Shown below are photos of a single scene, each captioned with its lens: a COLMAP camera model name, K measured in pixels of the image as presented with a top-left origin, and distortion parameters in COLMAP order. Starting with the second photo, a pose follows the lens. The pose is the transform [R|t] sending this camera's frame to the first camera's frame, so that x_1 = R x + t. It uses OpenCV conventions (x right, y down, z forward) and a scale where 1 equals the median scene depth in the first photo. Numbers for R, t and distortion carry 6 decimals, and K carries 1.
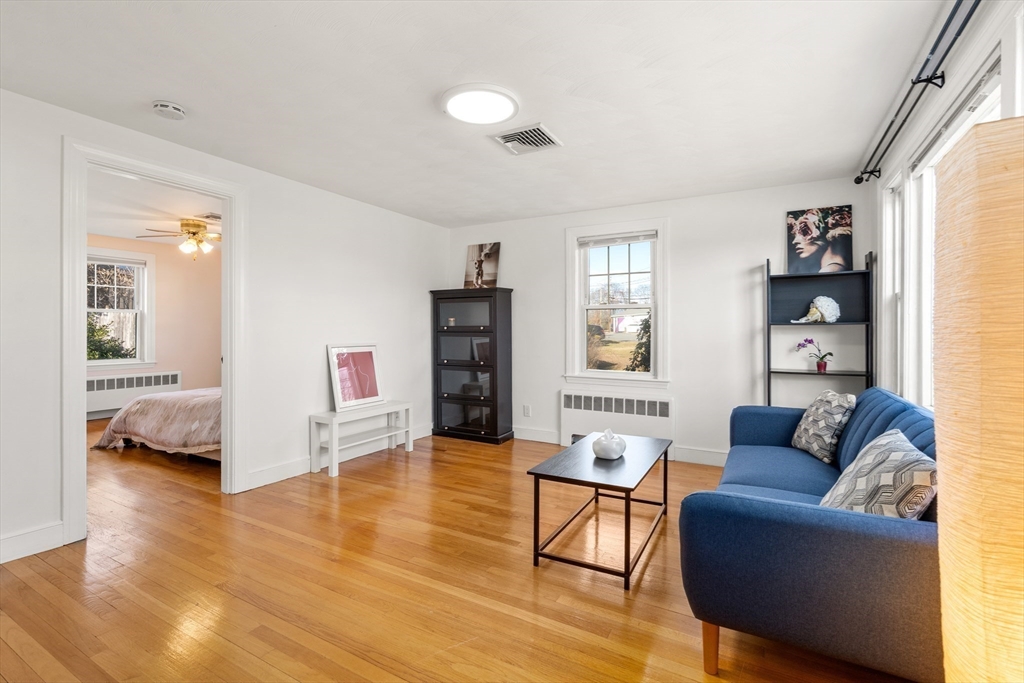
lens RADIAL K [[469.9, 0, 509.7], [0, 469.9, 333.5], [0, 0, 1]] dist [-0.004447, 0.000248]
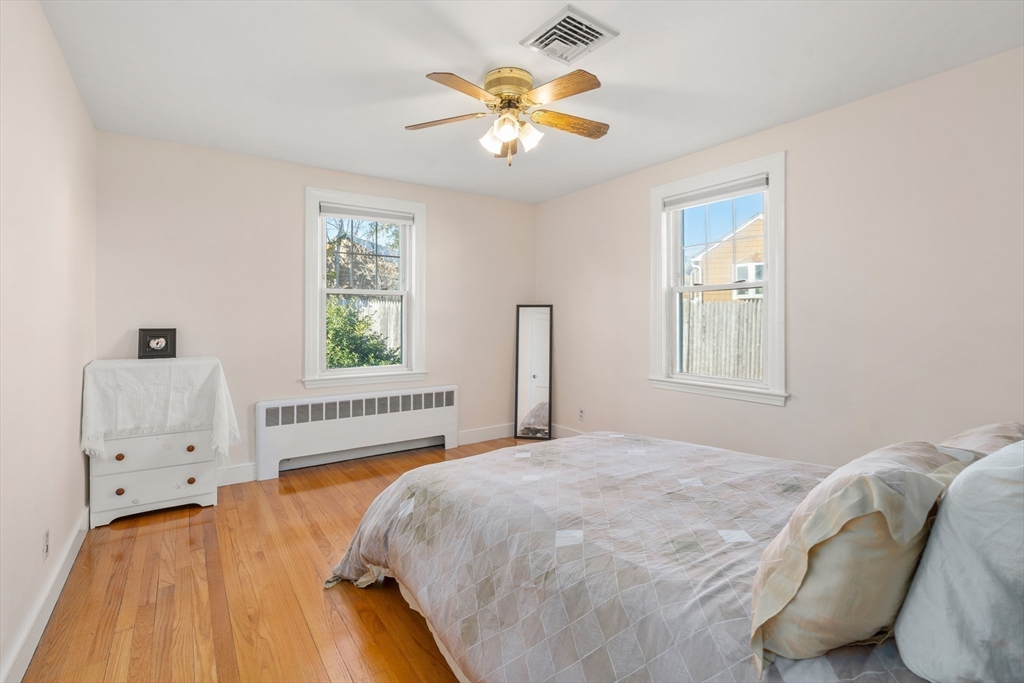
lens RADIAL K [[469.9, 0, 509.7], [0, 469.9, 333.5], [0, 0, 1]] dist [-0.004447, 0.000248]
pose [[0.905086, 0.008022, -0.425153, -0.382073], [-0.000434, 0.999839, 0.017941, -0.003426], [0.425229, -0.016053, 0.904944, 0.470776]]
